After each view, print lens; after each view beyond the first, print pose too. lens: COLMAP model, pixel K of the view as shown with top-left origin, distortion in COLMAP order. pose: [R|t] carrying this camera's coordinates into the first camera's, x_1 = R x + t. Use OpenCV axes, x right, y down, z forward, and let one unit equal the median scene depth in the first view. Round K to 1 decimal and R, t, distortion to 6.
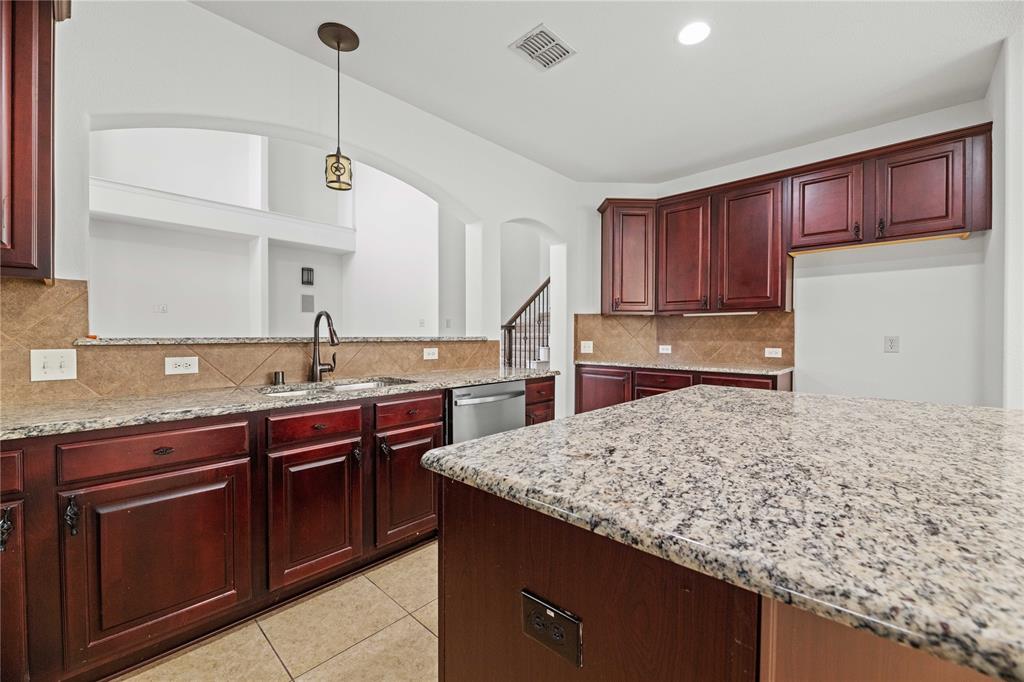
lens RADIAL K [[412.3, 0, 512.4], [0, 412.3, 338.0], [0, 0, 1]] dist [-0.009301, -0.000414]
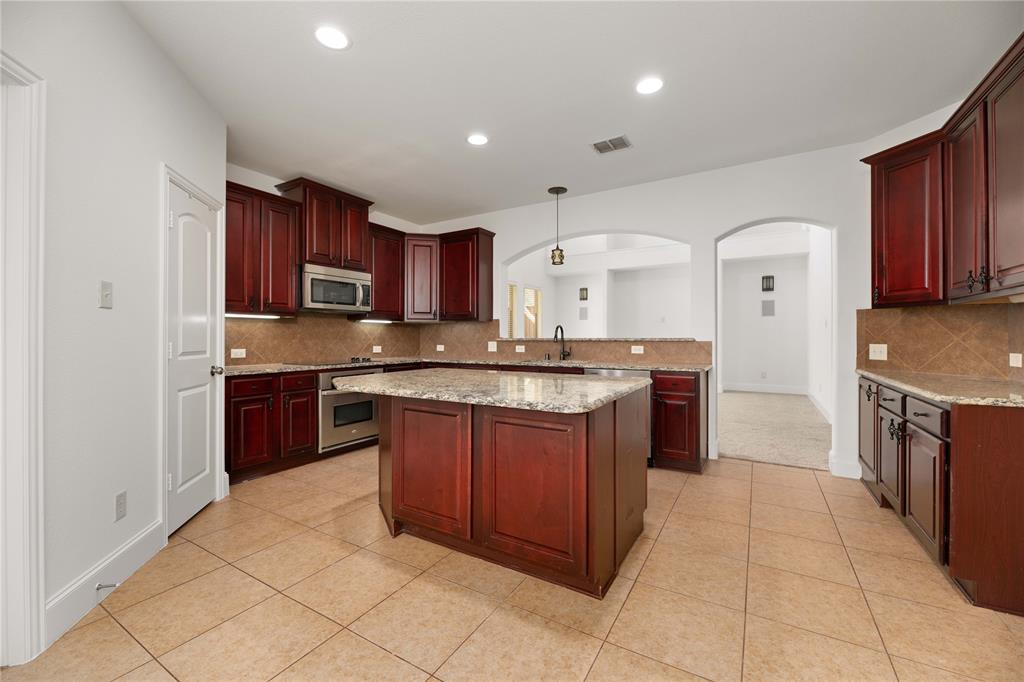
lens RADIAL K [[412.3, 0, 512.4], [0, 412.3, 338.0], [0, 0, 1]] dist [-0.009301, -0.000414]
pose [[0.216204, 0.000163, -0.976348, 1.405992], [-0.005495, 0.999984, -0.001050, 0.000932], [0.976333, 0.005592, 0.216202, 0.319767]]
